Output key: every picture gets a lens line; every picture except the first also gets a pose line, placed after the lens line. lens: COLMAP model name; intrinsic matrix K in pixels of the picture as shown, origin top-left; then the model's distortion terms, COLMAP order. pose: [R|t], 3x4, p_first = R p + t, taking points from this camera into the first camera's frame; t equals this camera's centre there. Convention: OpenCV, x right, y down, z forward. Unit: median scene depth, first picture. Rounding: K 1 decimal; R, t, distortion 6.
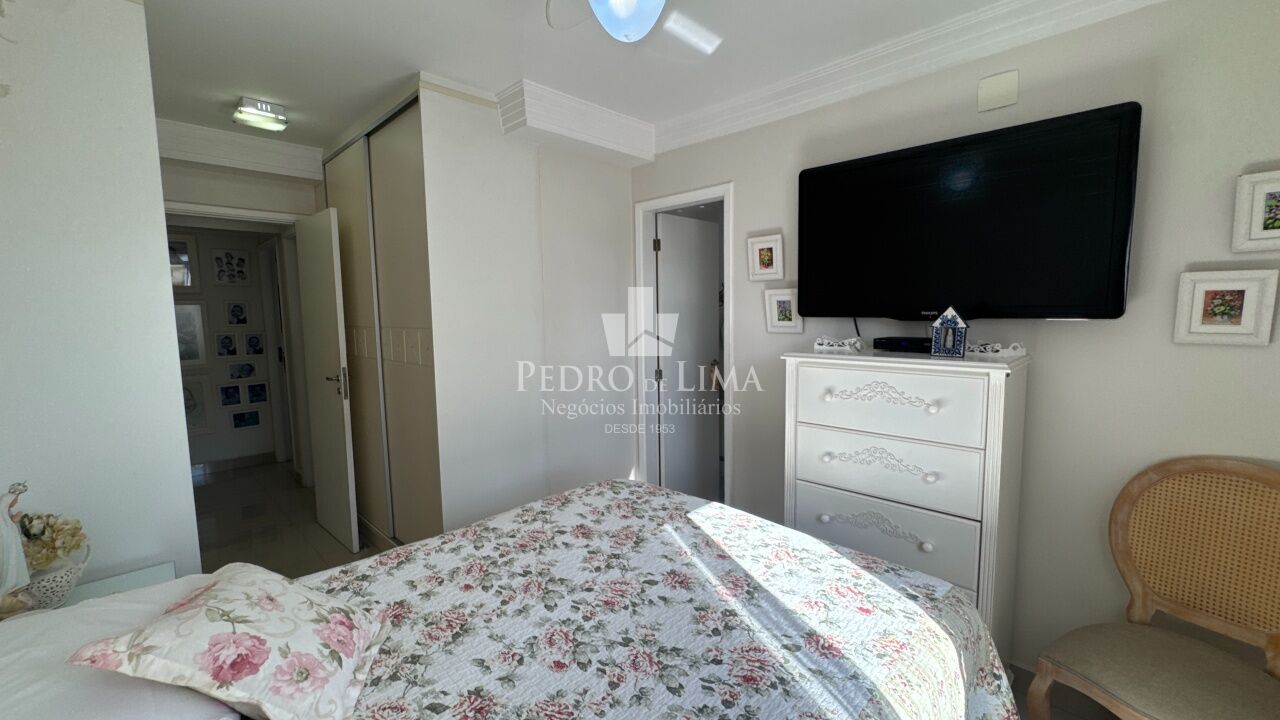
lens RADIAL K [[512.4, 0, 640.0], [0, 512.4, 360.0], [0, 0, 1]] dist [-0.005971, 0.000016]
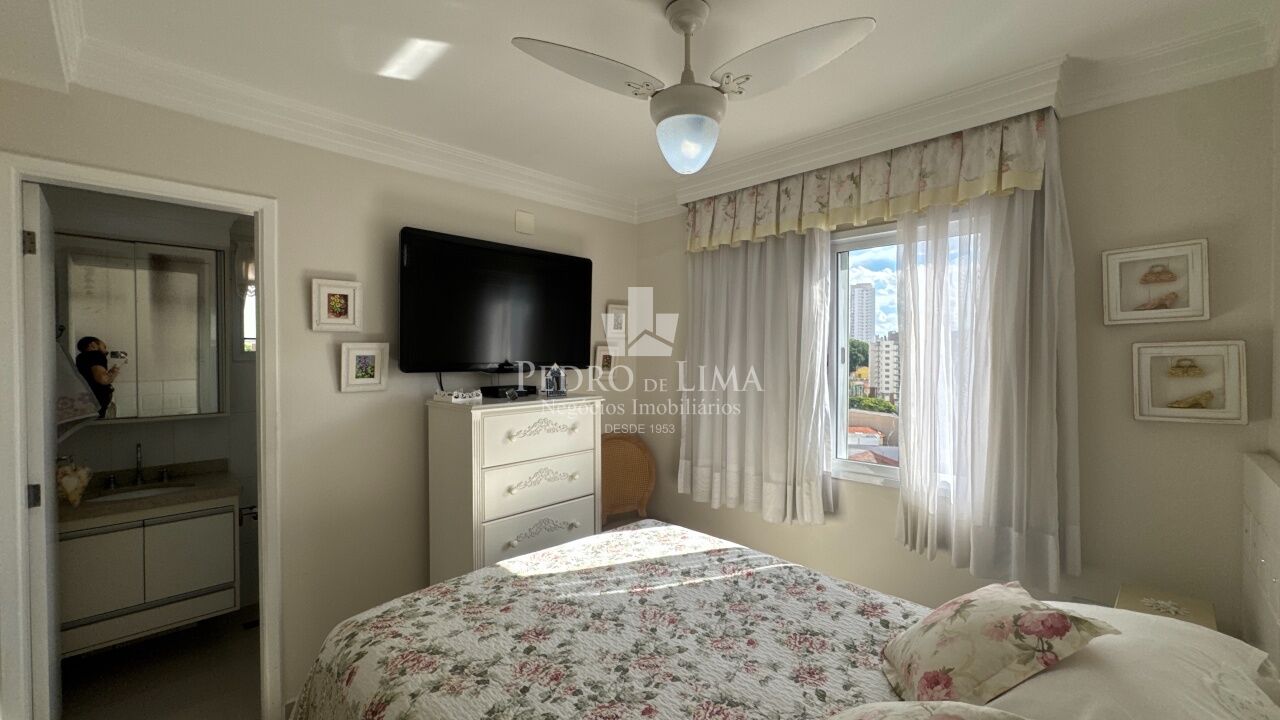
lens RADIAL K [[512.4, 0, 640.0], [0, 512.4, 360.0], [0, 0, 1]] dist [-0.005971, 0.000016]
pose [[-0.001819, 0.000344, 0.999998, -0.924208], [0.097596, 0.995226, -0.000164, -0.090130], [-0.995224, 0.097596, -0.001844, 0.772710]]
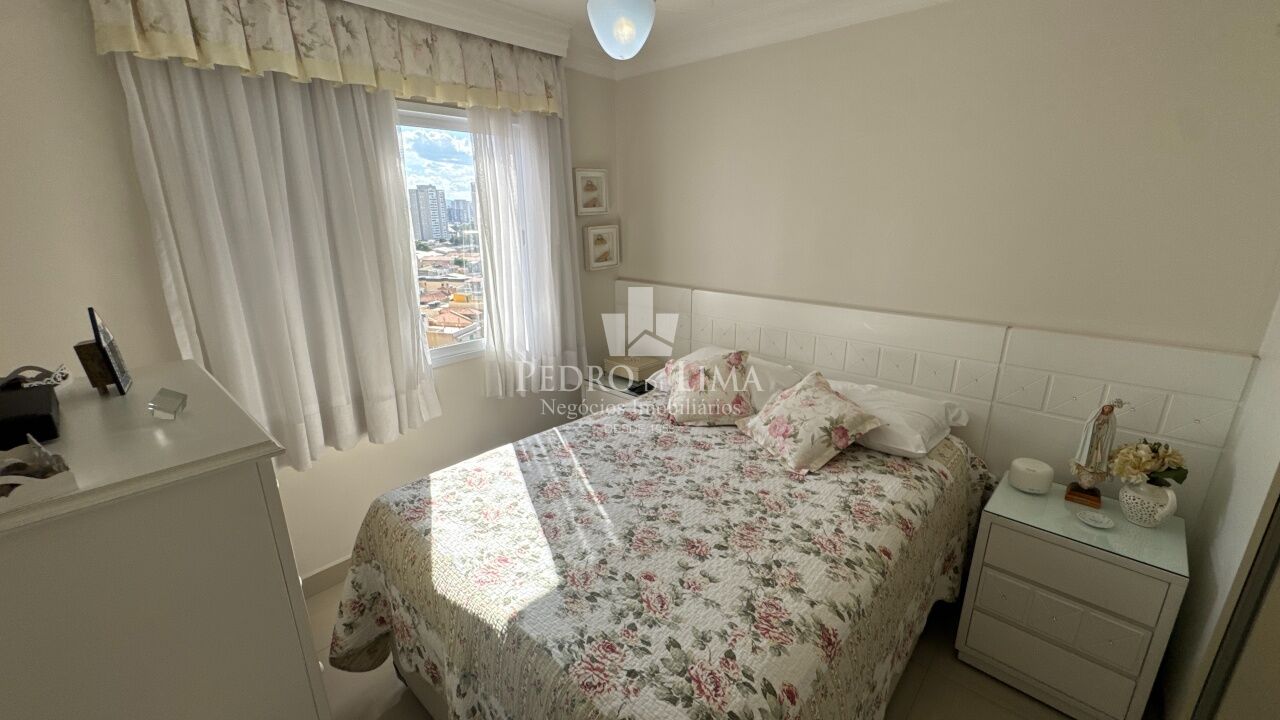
lens RADIAL K [[512.4, 0, 640.0], [0, 512.4, 360.0], [0, 0, 1]] dist [-0.005971, 0.000016]
pose [[-0.999032, 0.030906, -0.031306, -0.002860], [0.016895, 0.926611, 0.375642, -0.267560], [0.040618, 0.374750, -0.926236, 1.632074]]
